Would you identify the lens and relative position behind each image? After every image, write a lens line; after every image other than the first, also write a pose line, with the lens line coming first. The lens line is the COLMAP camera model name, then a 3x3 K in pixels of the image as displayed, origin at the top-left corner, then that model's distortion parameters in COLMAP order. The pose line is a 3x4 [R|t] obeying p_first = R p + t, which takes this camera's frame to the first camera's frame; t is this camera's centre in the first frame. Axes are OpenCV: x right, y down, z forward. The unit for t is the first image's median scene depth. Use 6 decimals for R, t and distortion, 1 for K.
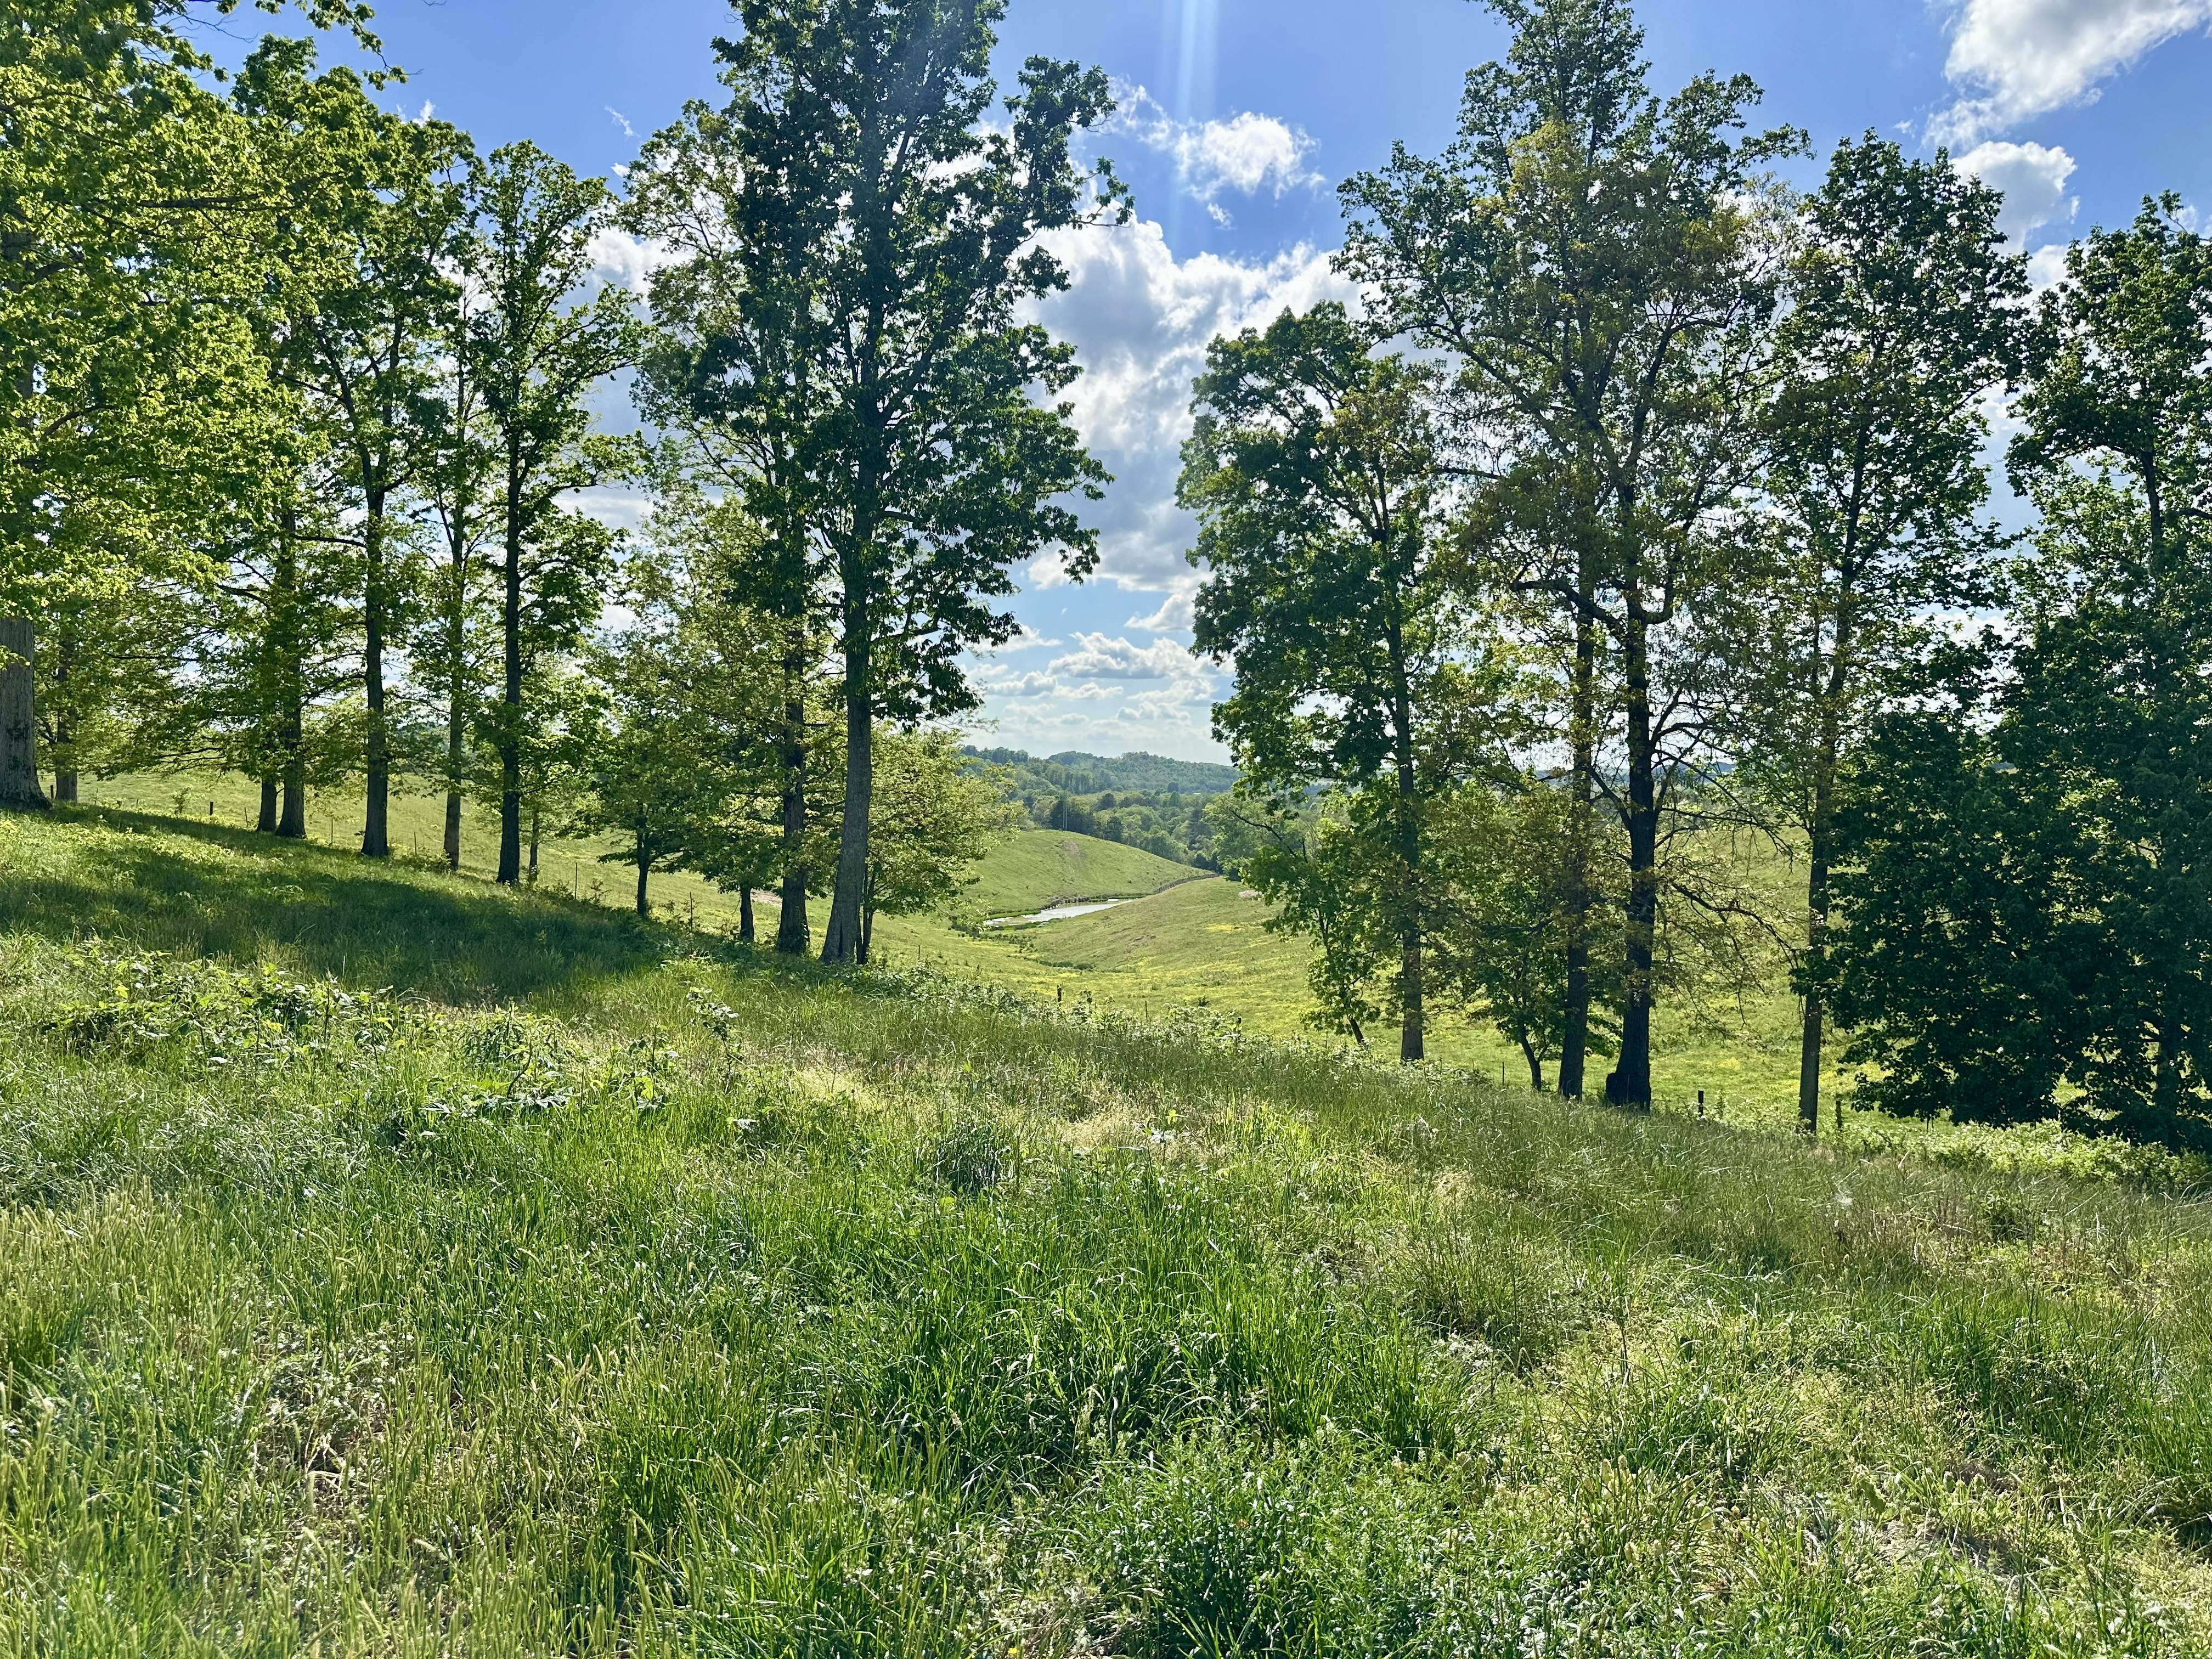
lens RADIAL K [[1525.6, 0, 1098.1], [0, 1525.6, 836.0], [0, 0, 1]] dist [0.036201, -0.058353]
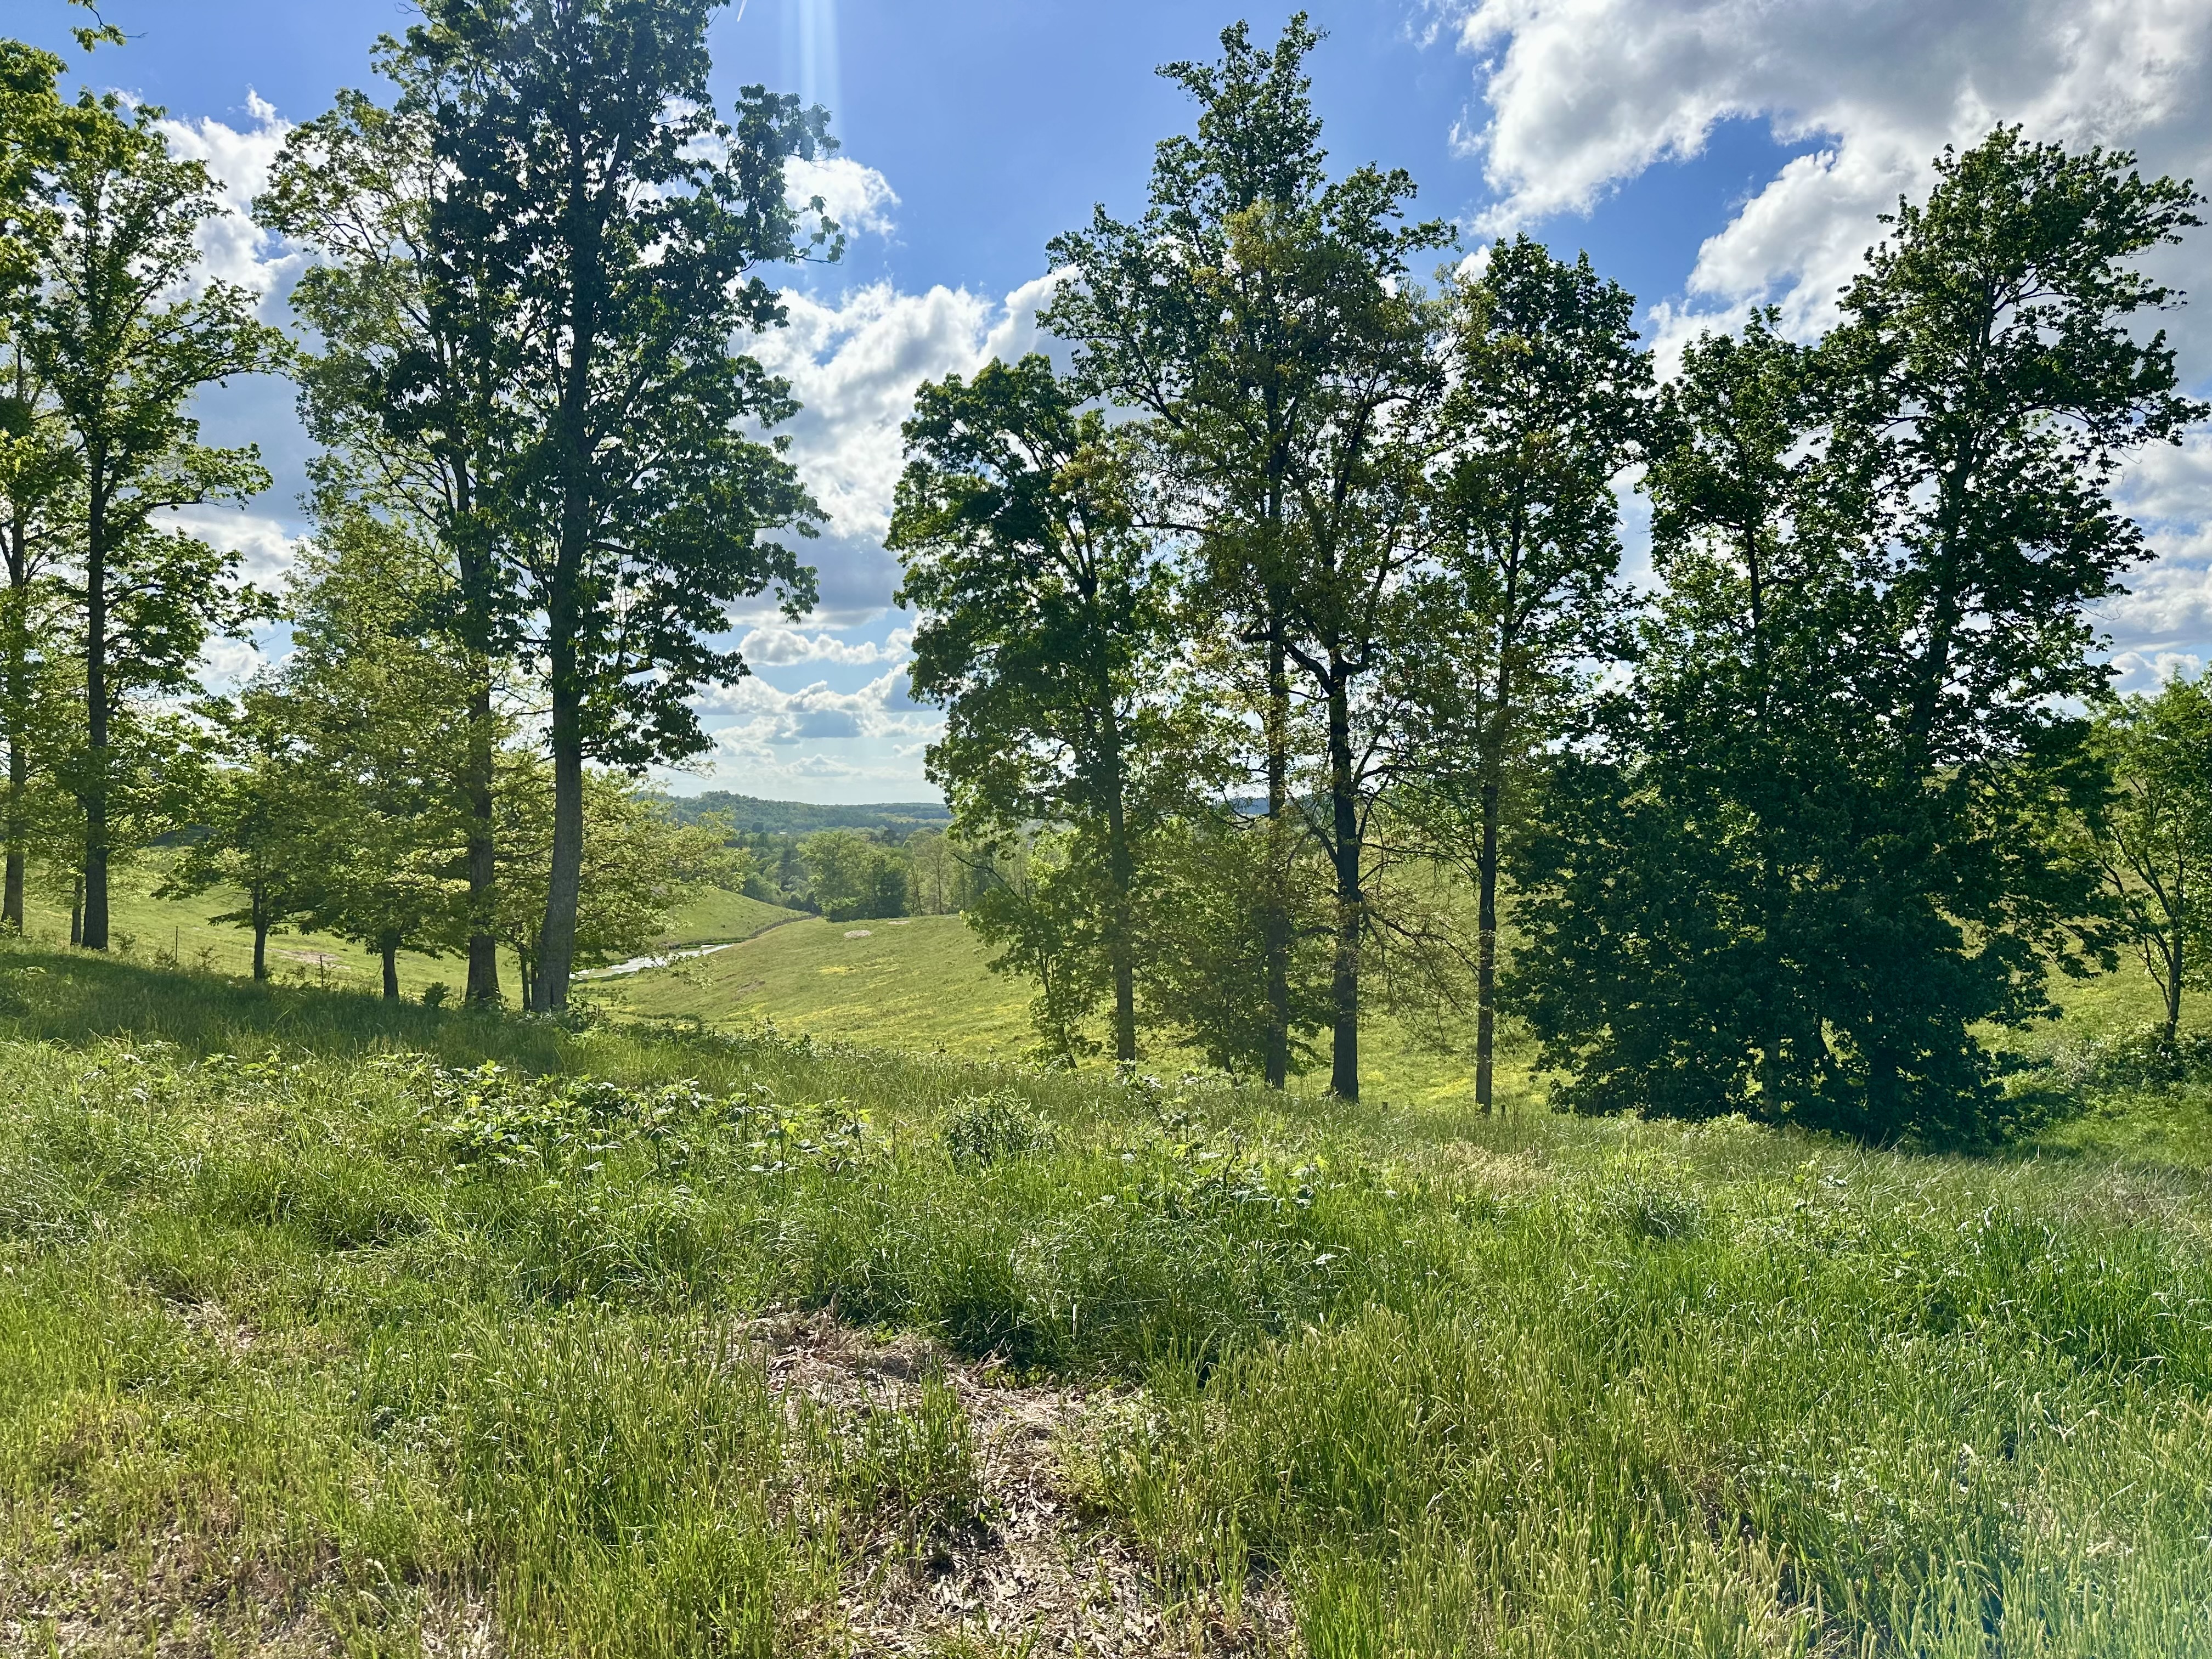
lens RADIAL K [[1525.6, 0, 1081.0], [0, 1525.6, 850.8], [0, 0, 1]] dist [0.036201, -0.058353]
pose [[0.966210, -0.018985, 0.257056, -0.088942], [0.023267, 0.999636, -0.013625, -0.002605], [-0.256704, 0.019146, 0.966300, 0.011478]]
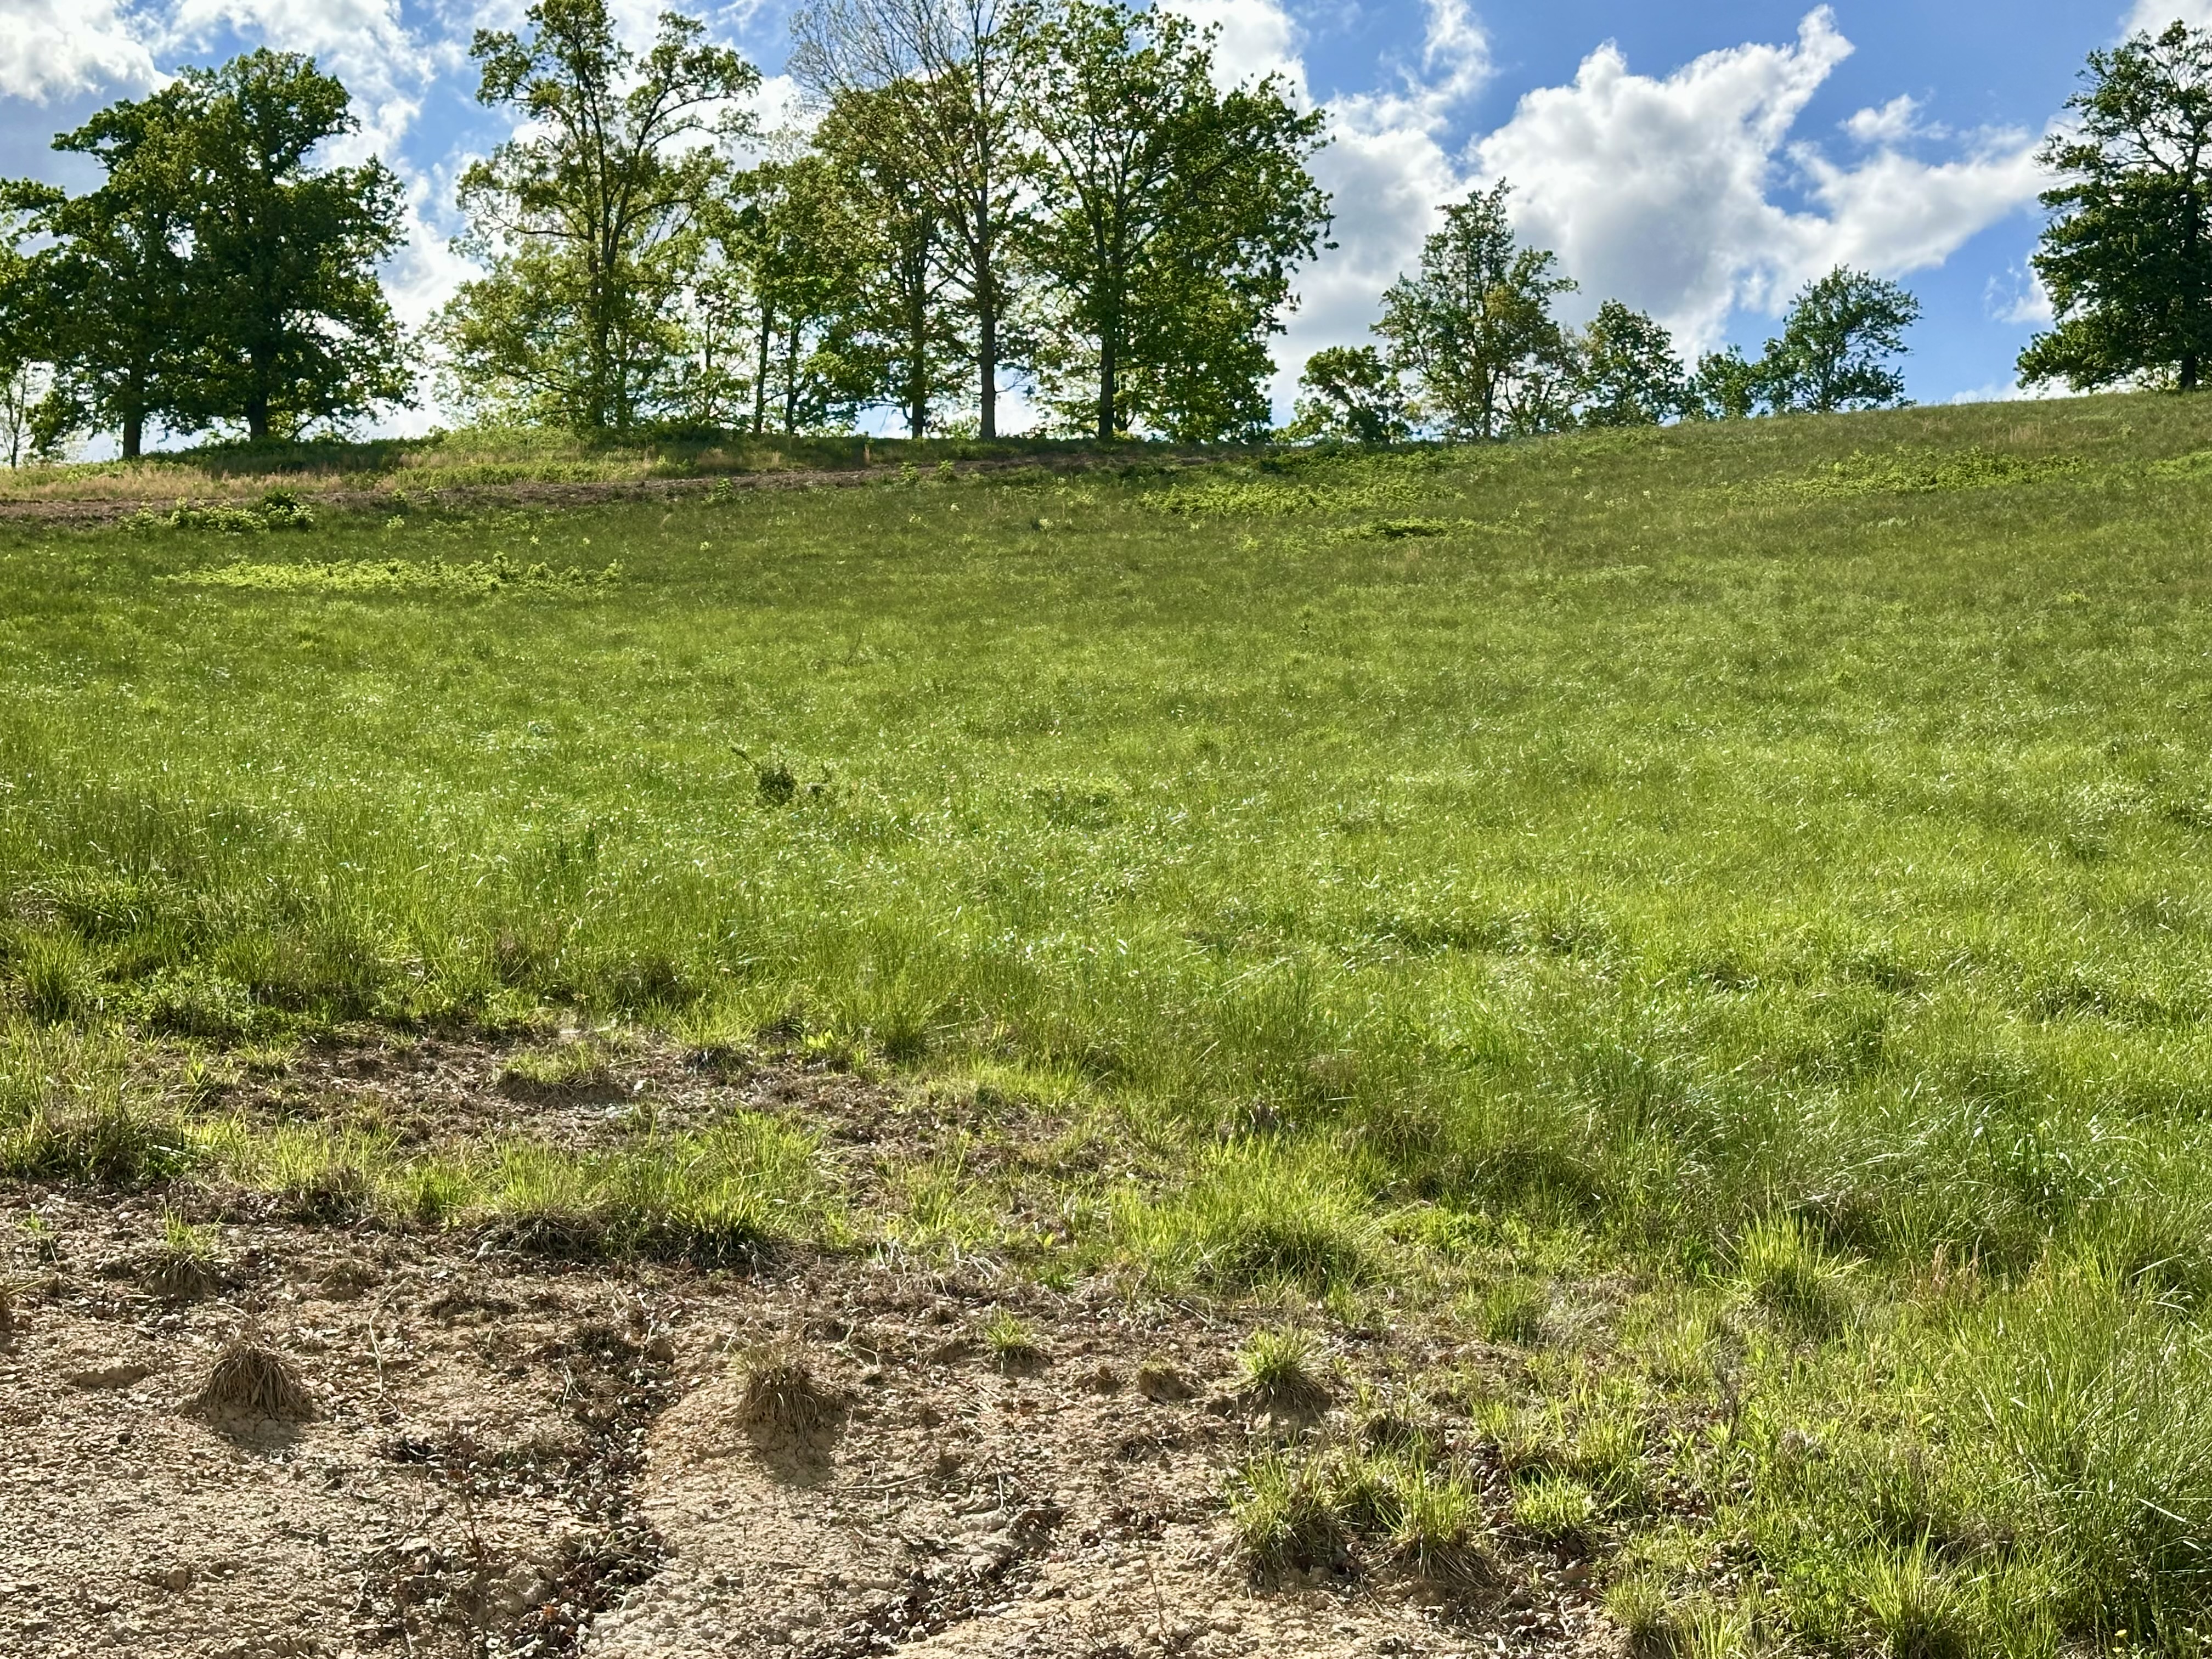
lens RADIAL K [[3206.2, 0, 1103.8], [0, 3206.2, 767.9], [0, 0, 1]] dist [0.160554, 0.000000]
pose [[0.904673, 0.033421, 0.424795, -1.854588], [0.021985, 0.991930, -0.124862, 0.678912], [-0.425540, 0.122299, 0.896638, -2.426324]]
